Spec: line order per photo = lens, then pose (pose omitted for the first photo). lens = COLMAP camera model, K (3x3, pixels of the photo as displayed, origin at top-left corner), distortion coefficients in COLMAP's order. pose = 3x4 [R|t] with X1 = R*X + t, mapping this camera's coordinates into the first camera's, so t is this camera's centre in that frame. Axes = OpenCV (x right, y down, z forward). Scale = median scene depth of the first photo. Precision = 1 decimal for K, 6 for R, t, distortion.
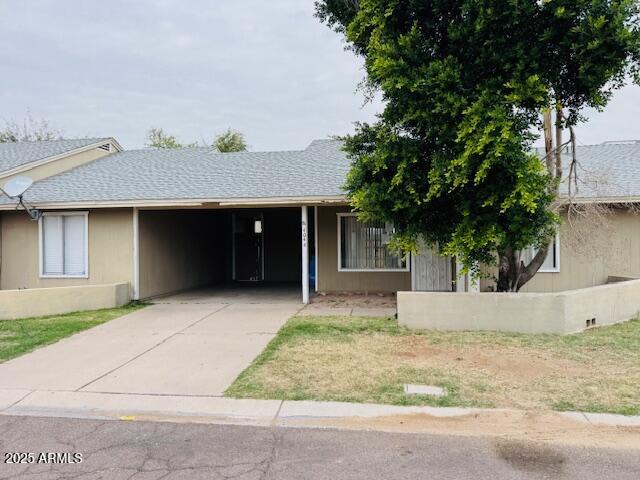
lens RADIAL K [[447.9, 0, 323.1], [0, 447.9, 239.5], [0, 0, 1]] dist [0.080437, -0.100427]
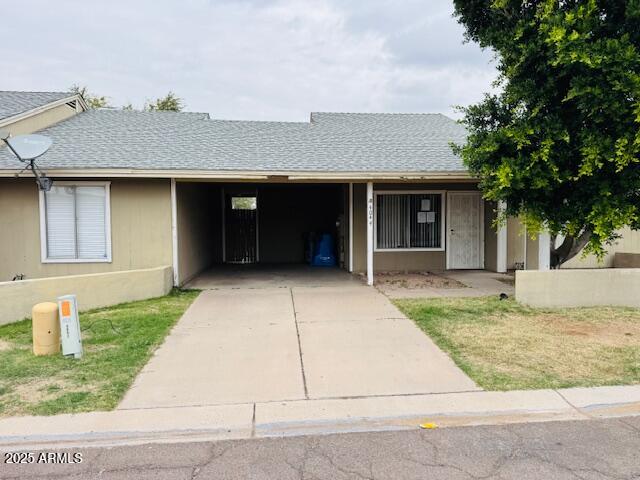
lens RADIAL K [[447.9, 0, 323.1], [0, 447.9, 239.5], [0, 0, 1]] dist [0.080437, -0.100427]
pose [[0.967145, -0.004296, 0.254188, -0.490222], [-0.007312, 0.998973, 0.044705, 0.004905], [-0.254119, -0.045094, 0.966121, 0.143416]]
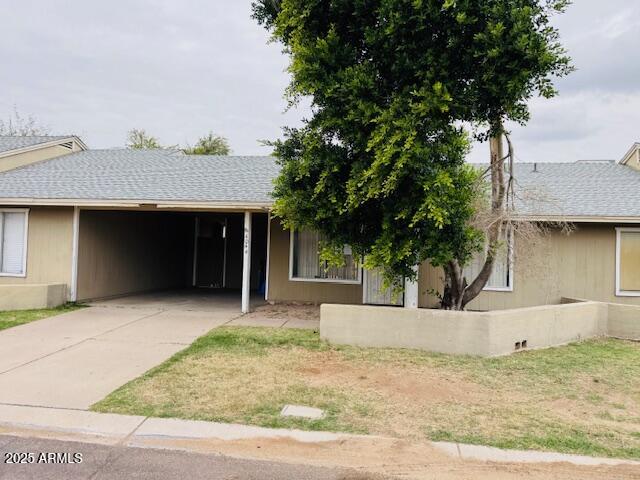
lens RADIAL K [[447.9, 0, 323.1], [0, 447.9, 239.5], [0, 0, 1]] dist [0.080437, -0.100427]
pose [[0.999150, 0.041222, -0.000724, 0.160288], [-0.041228, 0.998953, -0.019807, -0.003619], [-0.000093, 0.019820, 0.999804, 0.037039]]
